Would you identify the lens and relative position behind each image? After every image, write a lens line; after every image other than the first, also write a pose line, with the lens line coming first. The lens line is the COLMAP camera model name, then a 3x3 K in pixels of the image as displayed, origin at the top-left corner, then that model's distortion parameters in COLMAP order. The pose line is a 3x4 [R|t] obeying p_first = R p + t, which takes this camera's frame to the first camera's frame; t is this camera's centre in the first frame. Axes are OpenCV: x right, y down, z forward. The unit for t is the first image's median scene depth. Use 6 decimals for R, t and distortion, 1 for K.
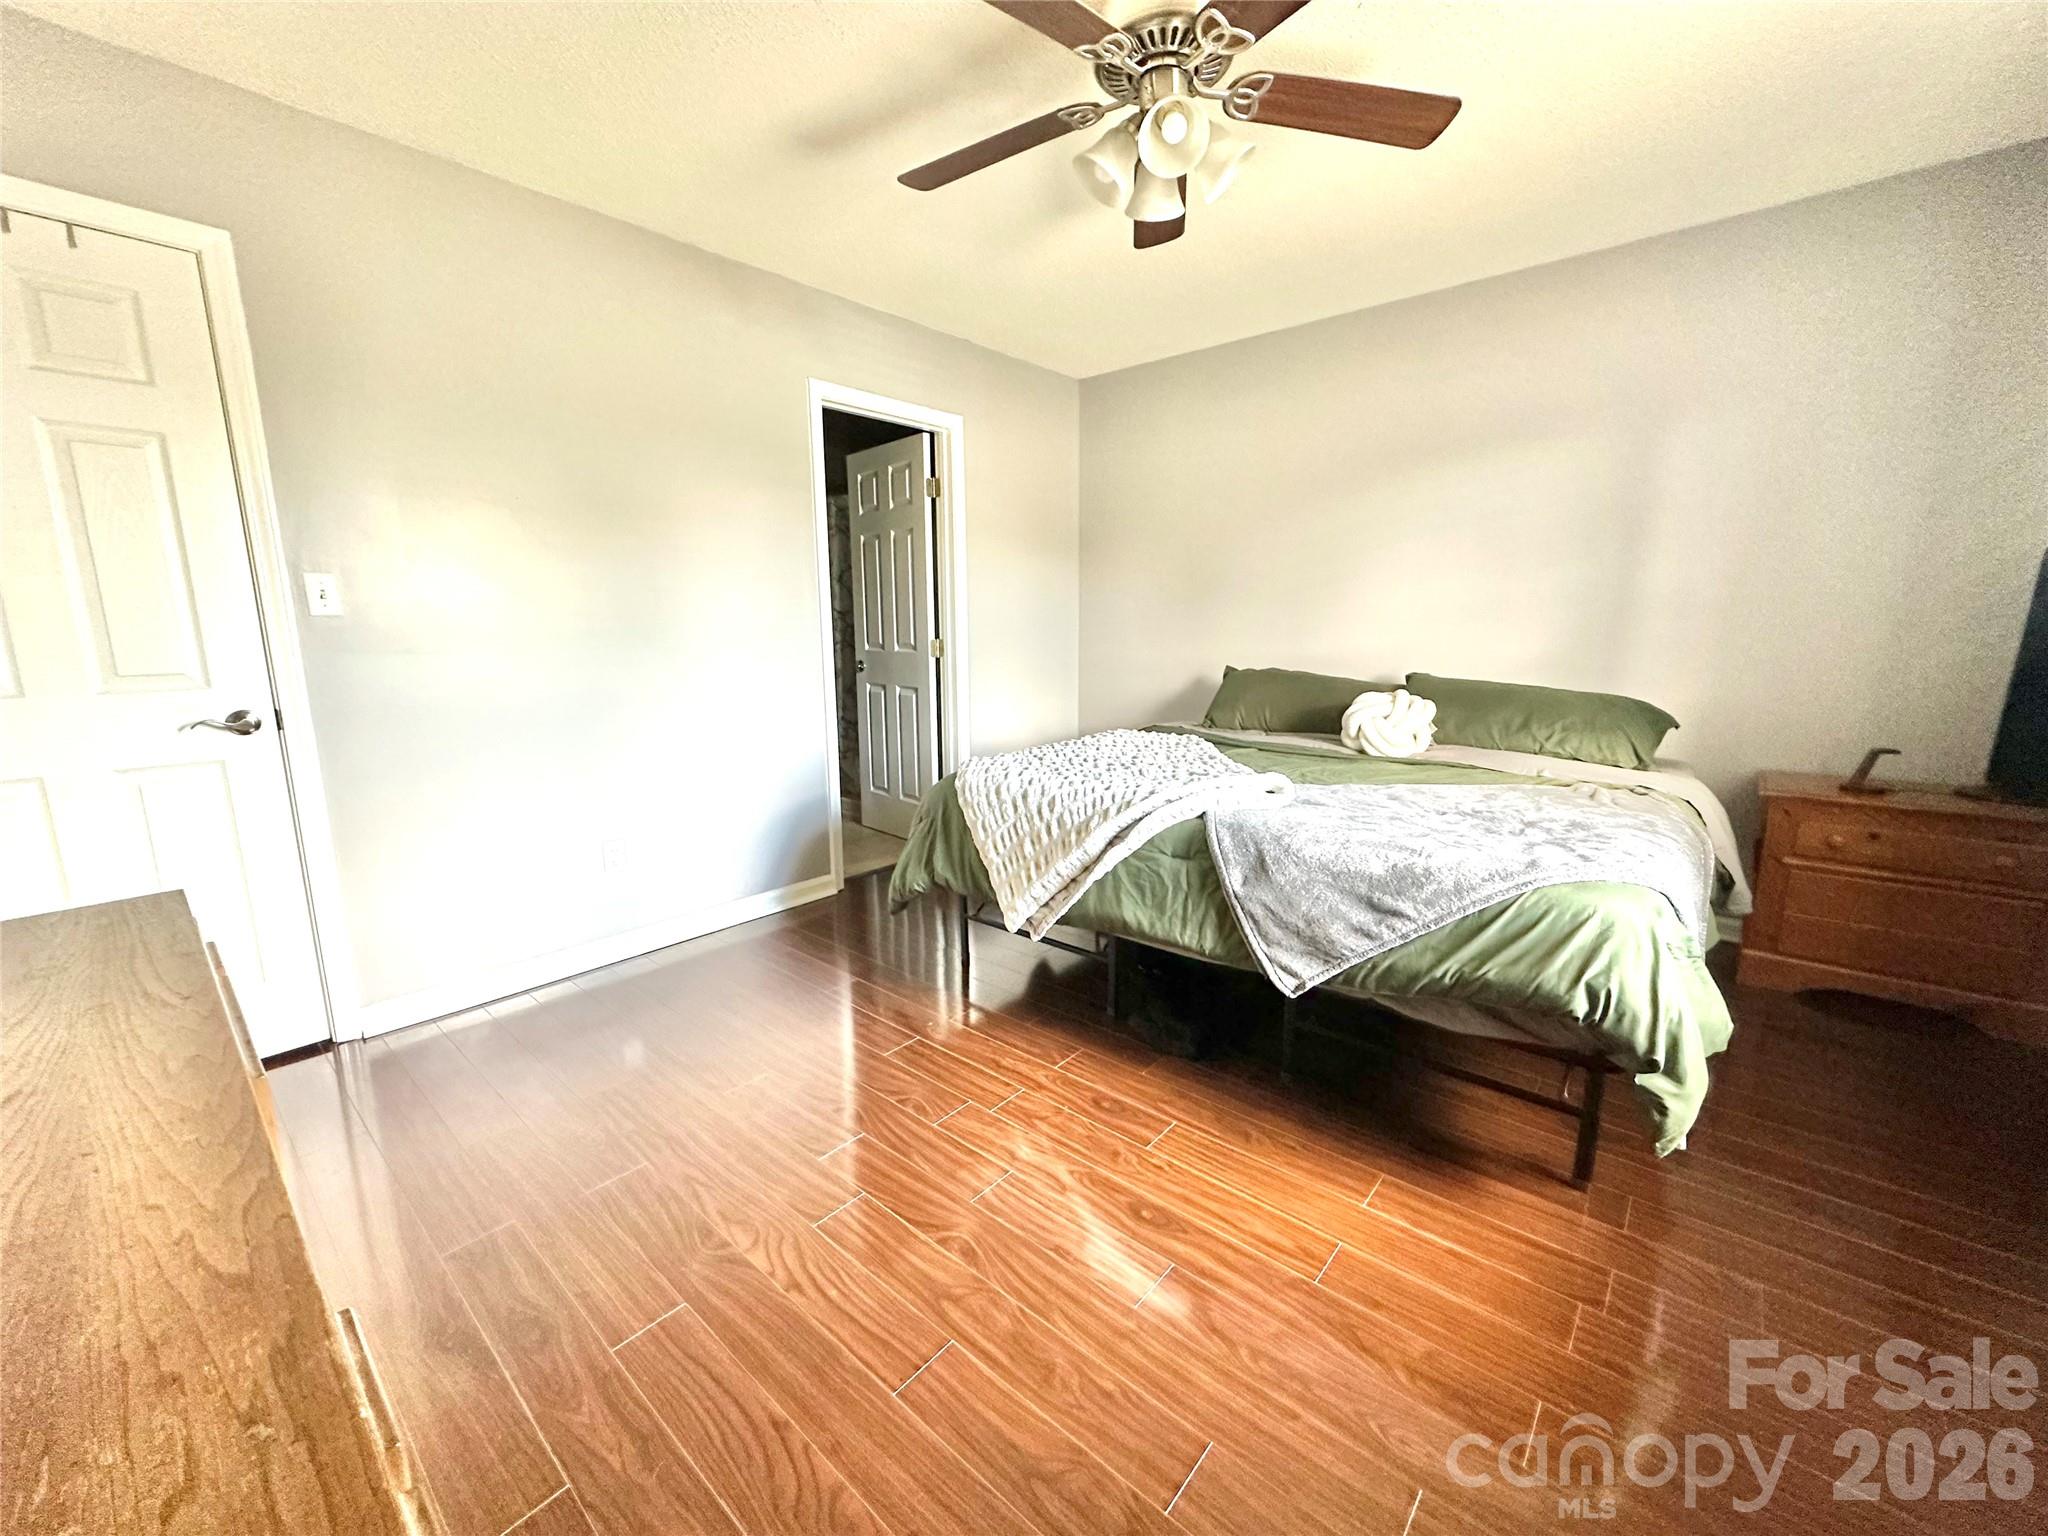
lens RADIAL K [[818.6, 0, 1029.7], [0, 818.6, 766.3], [0, 0, 1]] dist [-0.002534, 0.000425]
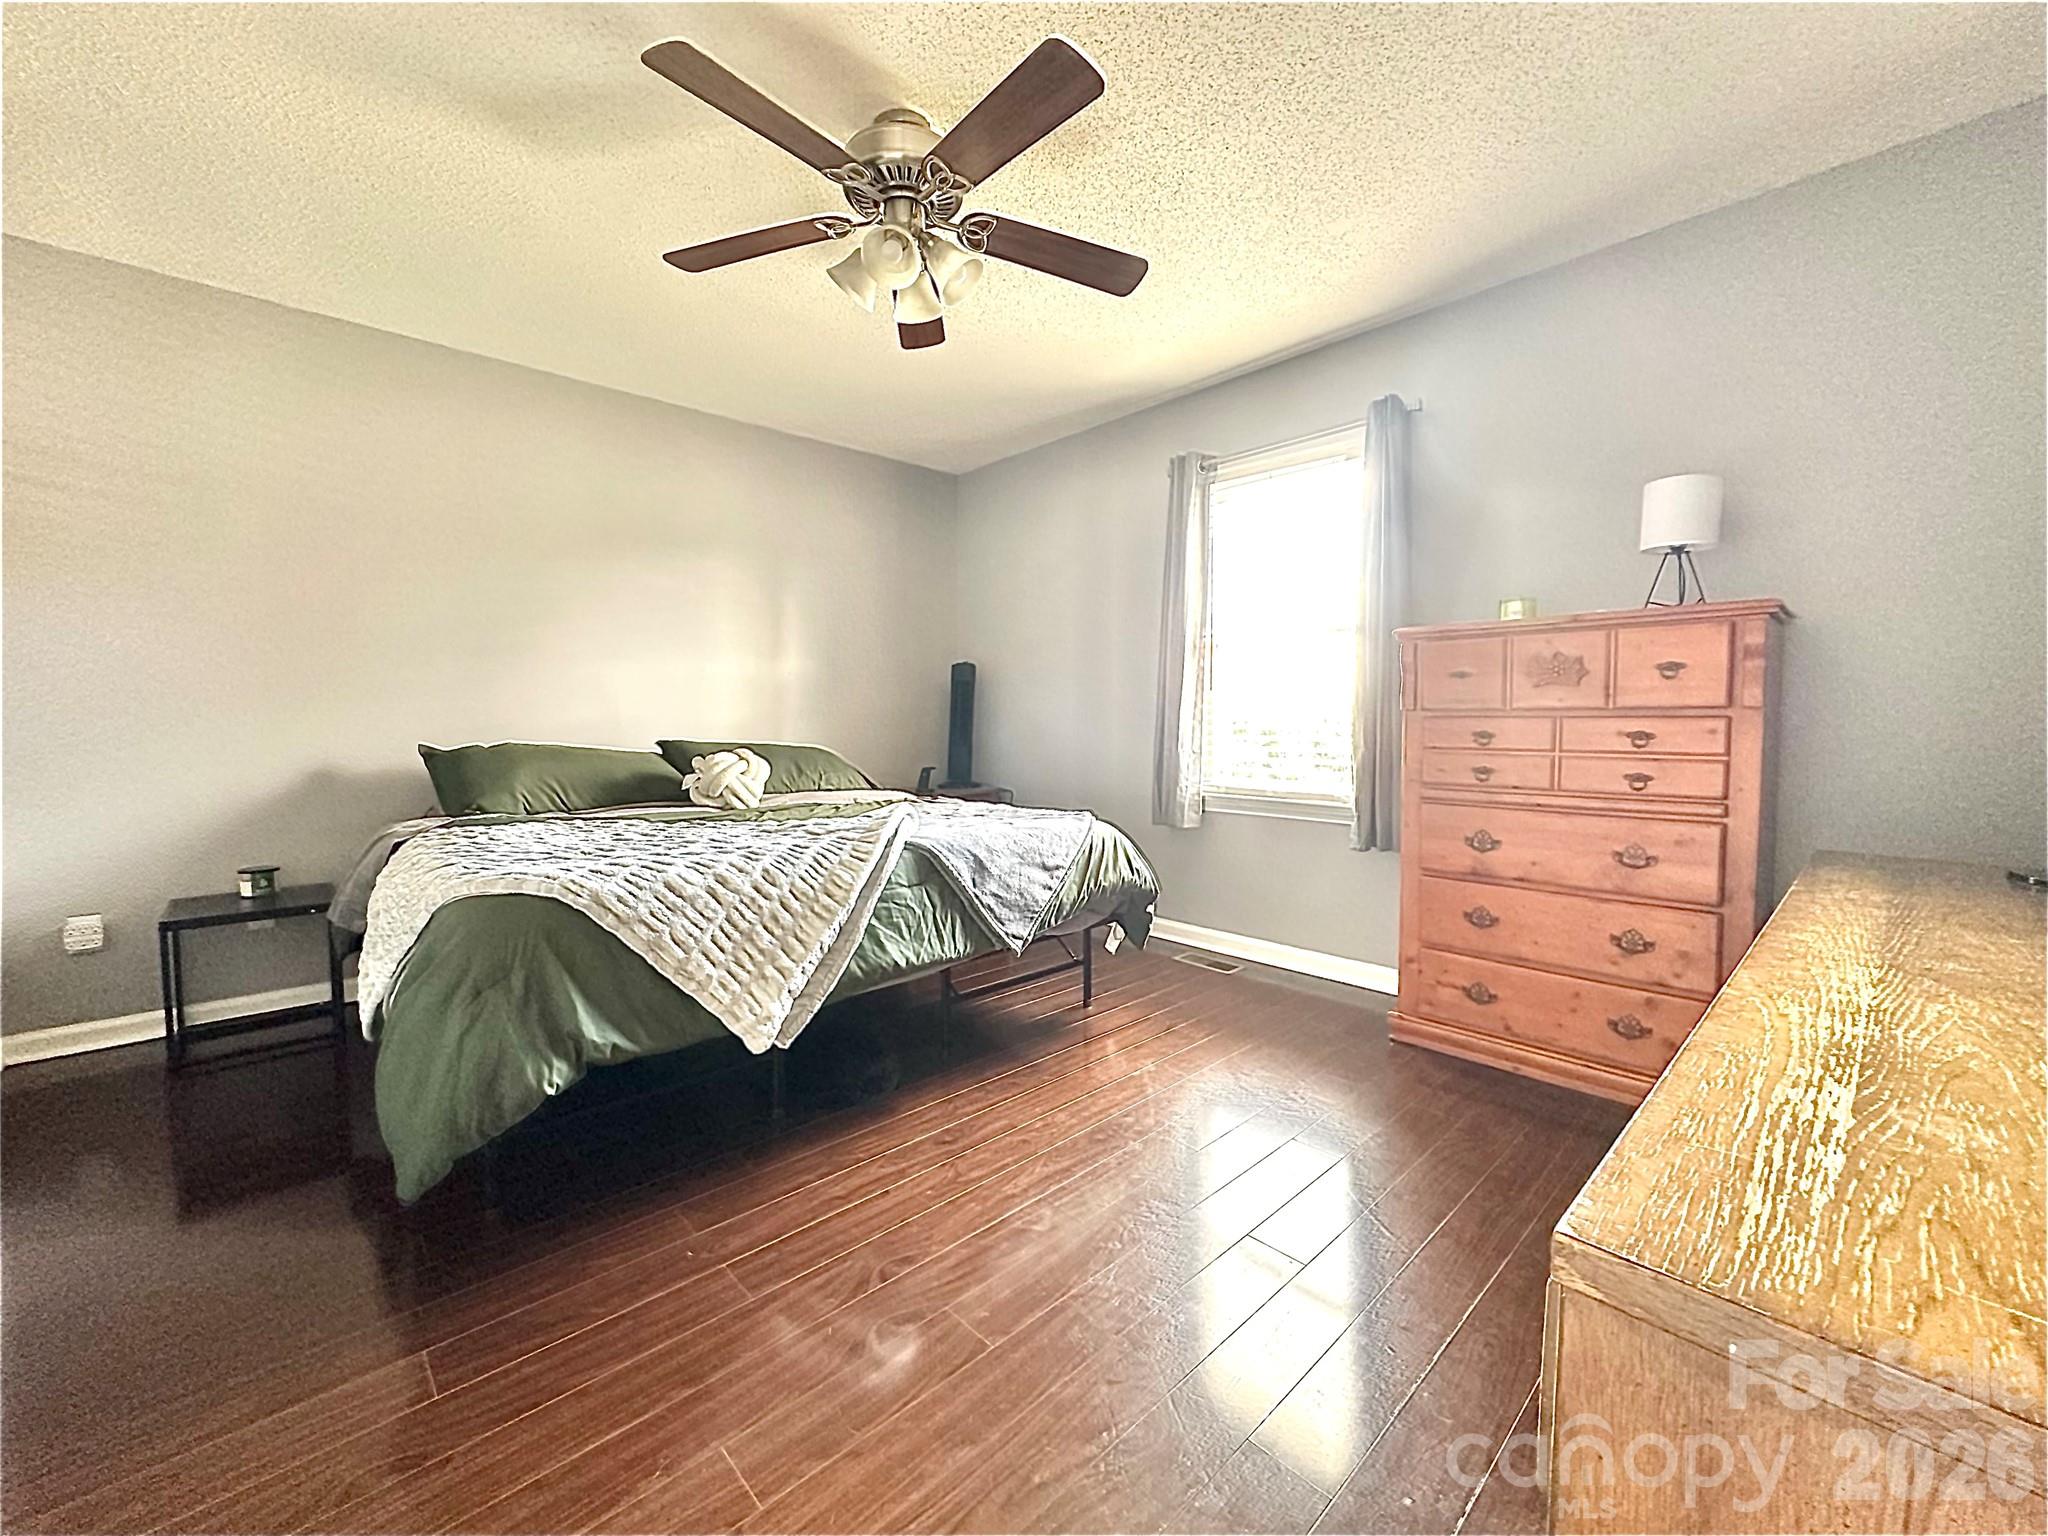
lens RADIAL K [[818.6, 0, 1031.7], [0, 818.6, 767.3], [0, 0, 1]] dist [-0.002534, 0.000425]
pose [[0.090177, -0.047047, 0.994814, -0.874466], [0.183297, 0.982604, 0.029854, -0.046182], [-0.978913, 0.179654, 0.097232, 0.718646]]
